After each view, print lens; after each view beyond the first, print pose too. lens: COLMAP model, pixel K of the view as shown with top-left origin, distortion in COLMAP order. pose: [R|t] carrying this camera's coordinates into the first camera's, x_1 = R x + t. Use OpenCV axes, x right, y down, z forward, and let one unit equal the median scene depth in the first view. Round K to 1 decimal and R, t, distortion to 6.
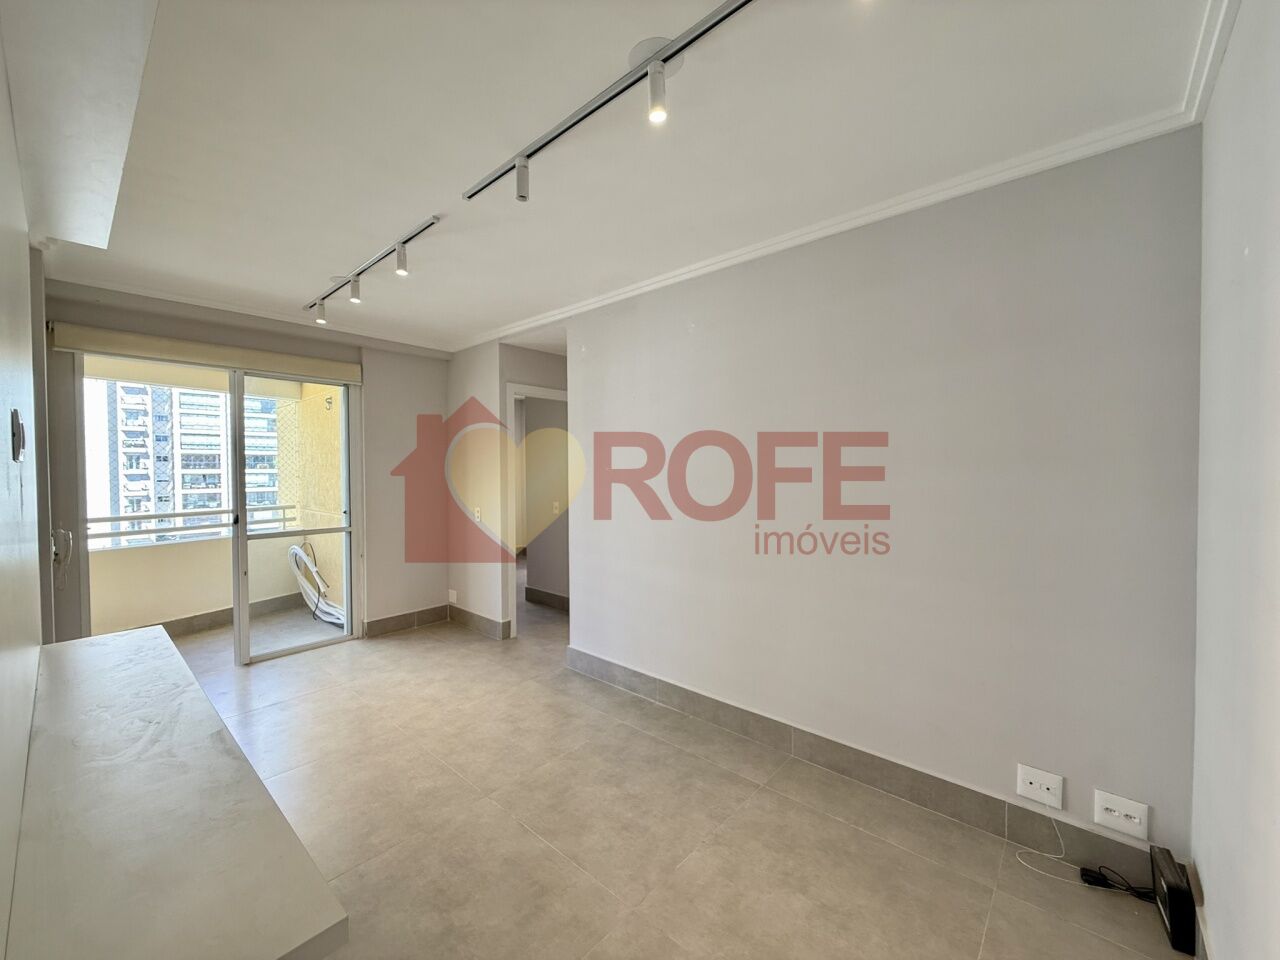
lens RADIAL K [[510.4, 0, 634.8], [0, 510.4, 485.5], [0, 0, 1]] dist [-0.001813, -0.000237]
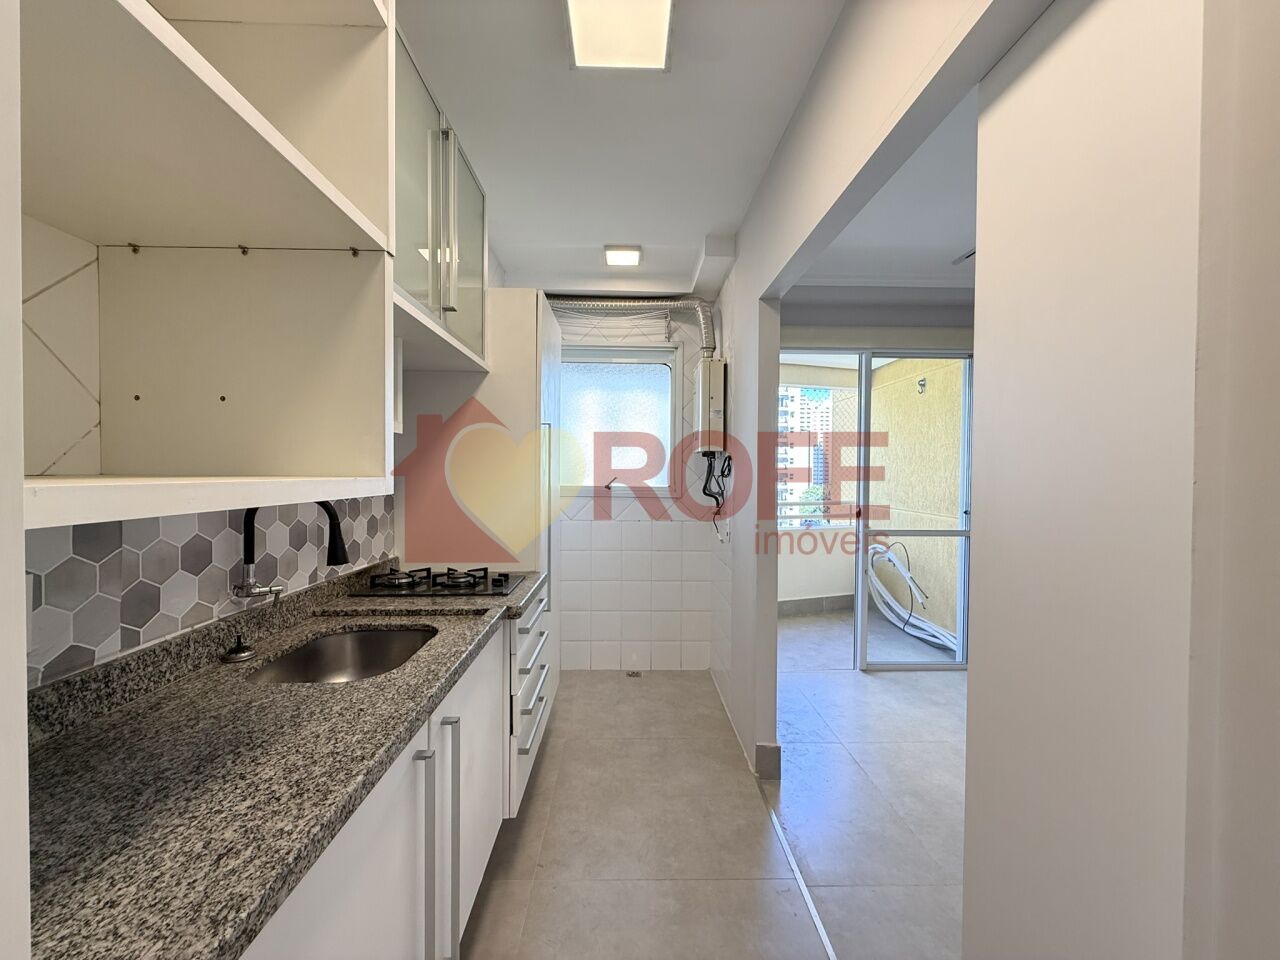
lens RADIAL K [[510.4, 0, 634.8], [0, 510.4, 485.5], [0, 0, 1]] dist [-0.001813, -0.000237]
pose [[0.683288, 0.026552, -0.729666, -0.377781], [-0.032942, 0.999442, 0.005521, 0.025954], [0.729405, 0.020265, 0.683782, 0.060920]]
